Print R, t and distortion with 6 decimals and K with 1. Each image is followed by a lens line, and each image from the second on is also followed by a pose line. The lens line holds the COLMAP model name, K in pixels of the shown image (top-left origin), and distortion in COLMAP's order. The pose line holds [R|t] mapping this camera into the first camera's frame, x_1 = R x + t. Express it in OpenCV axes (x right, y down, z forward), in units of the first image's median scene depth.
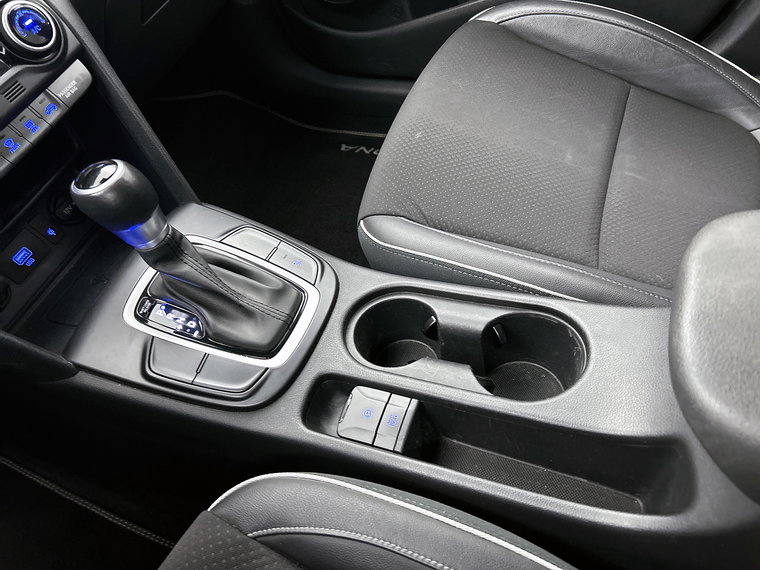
lens RADIAL K [[592.1, 0, 380.0], [0, 592.1, 285.0], [0, 0, 1]] dist [0.048740, -0.056819]
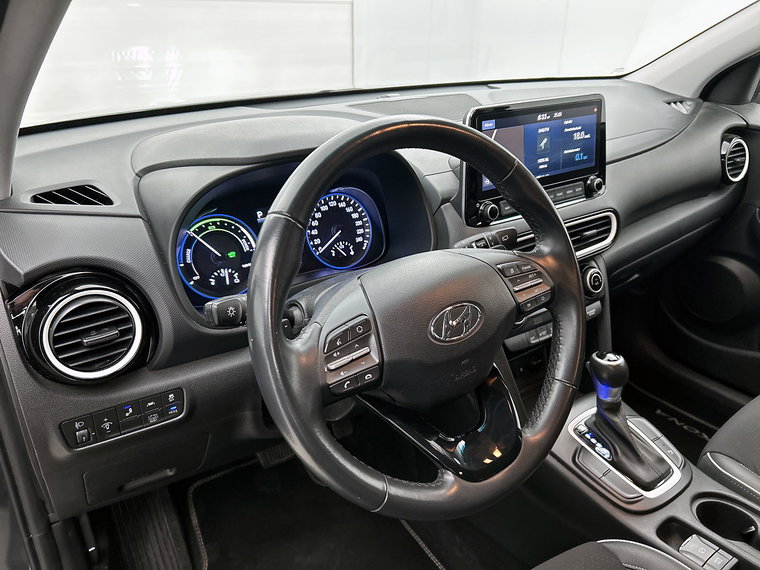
lens RADIAL K [[569.7, 0, 380.0], [0, 569.7, 285.0], [0, 0, 1]] dist [0.141479, -0.266708]
pose [[0.818169, 0.384591, -0.427420, -0.316029], [-0.518768, 0.814323, -0.260303, 0.456674], [0.247948, 0.434704, 0.865768, -0.853715]]
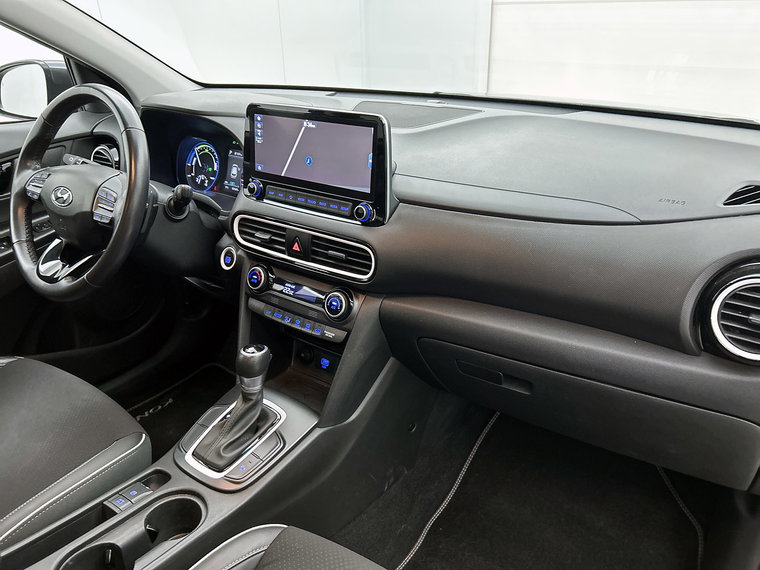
lens RADIAL K [[569.7, 0, 380.0], [0, 569.7, 285.0], [0, 0, 1]] dist [0.141479, -0.266708]
pose [[-0.272011, 0.546973, -0.791726, 0.802953], [-0.704192, 0.447590, 0.551160, -1.523259], [0.655838, 0.707449, 0.263424, 0.509076]]
